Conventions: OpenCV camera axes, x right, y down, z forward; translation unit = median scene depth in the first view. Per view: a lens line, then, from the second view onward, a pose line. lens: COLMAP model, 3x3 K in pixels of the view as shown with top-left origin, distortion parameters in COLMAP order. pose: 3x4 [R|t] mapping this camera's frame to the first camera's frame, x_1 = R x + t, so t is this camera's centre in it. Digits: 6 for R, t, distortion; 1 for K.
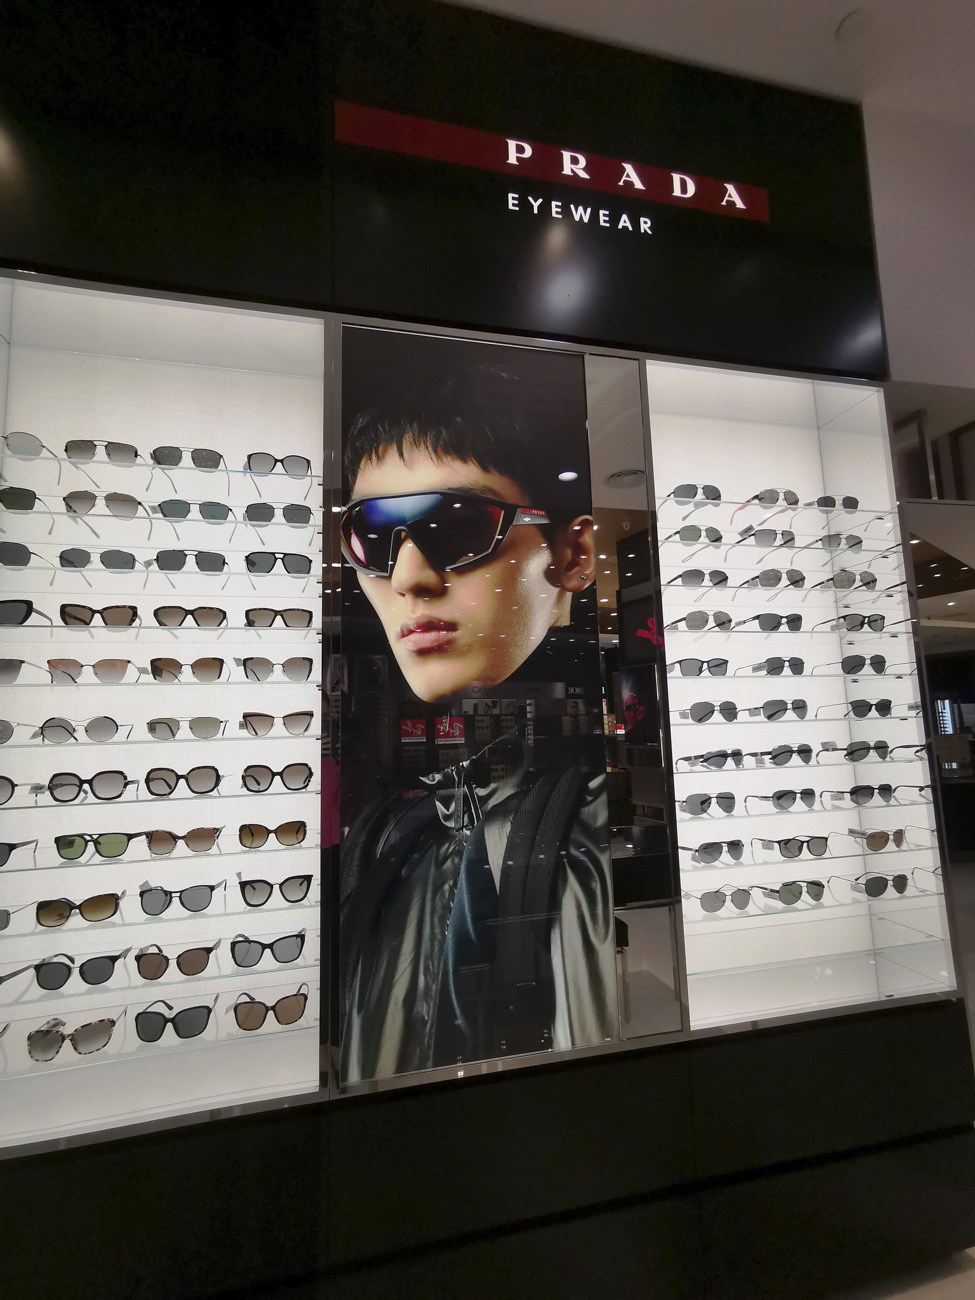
lens RADIAL K [[590.5, 0, 489.2], [0, 590.5, 651.4], [0, 0, 1]] dist [0.005380, 0.000670]
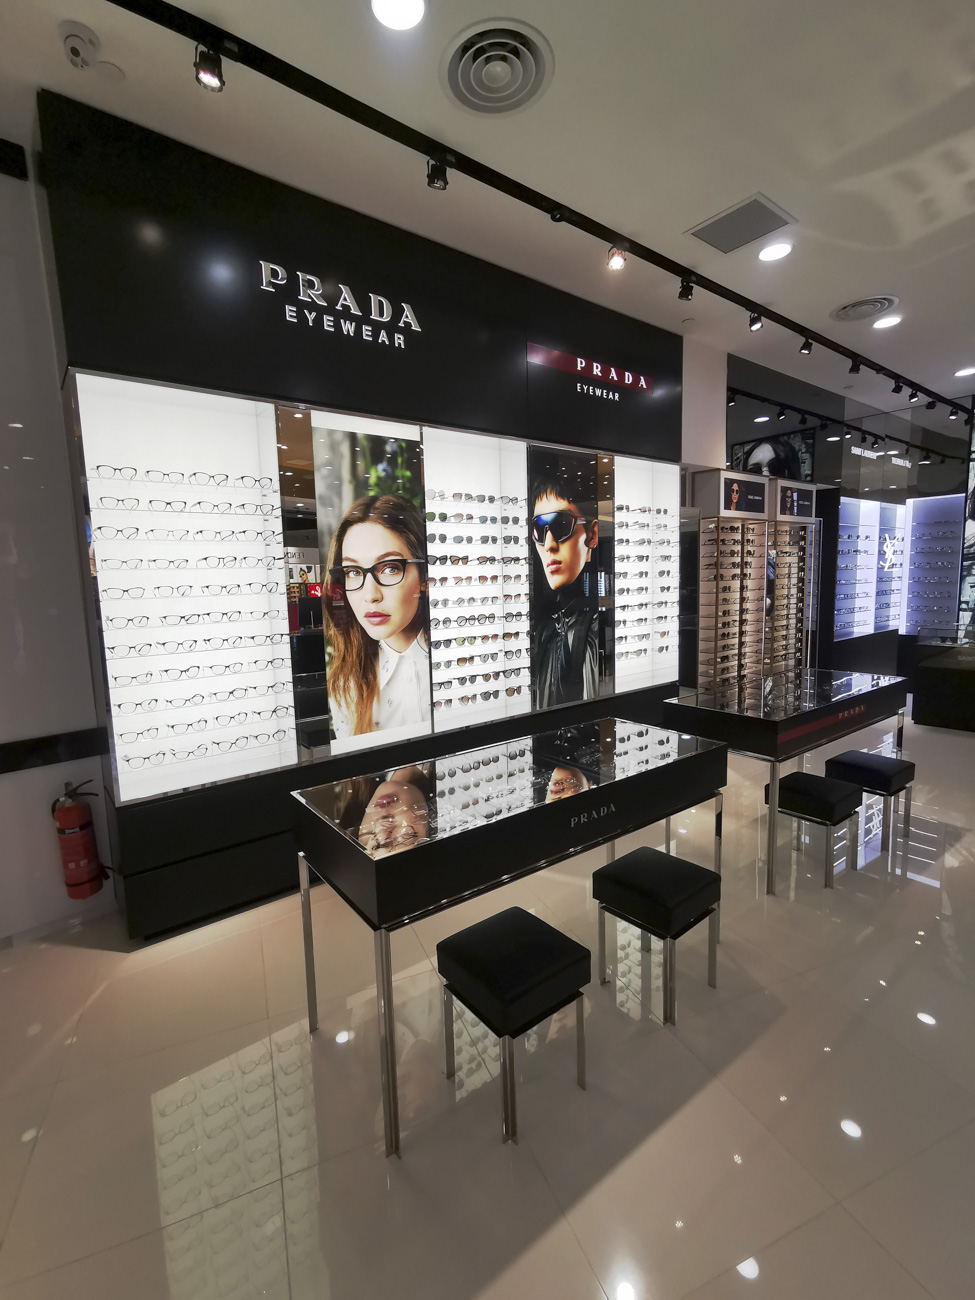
lens RADIAL K [[590.5, 0, 482.5], [0, 590.5, 644.7], [0, 0, 1]] dist [0.005380, 0.000670]
pose [[0.907675, -0.046009, 0.417145, -1.584217], [-0.048293, 0.975919, 0.212720, -0.240162], [-0.416887, -0.213226, 0.883595, -1.407650]]
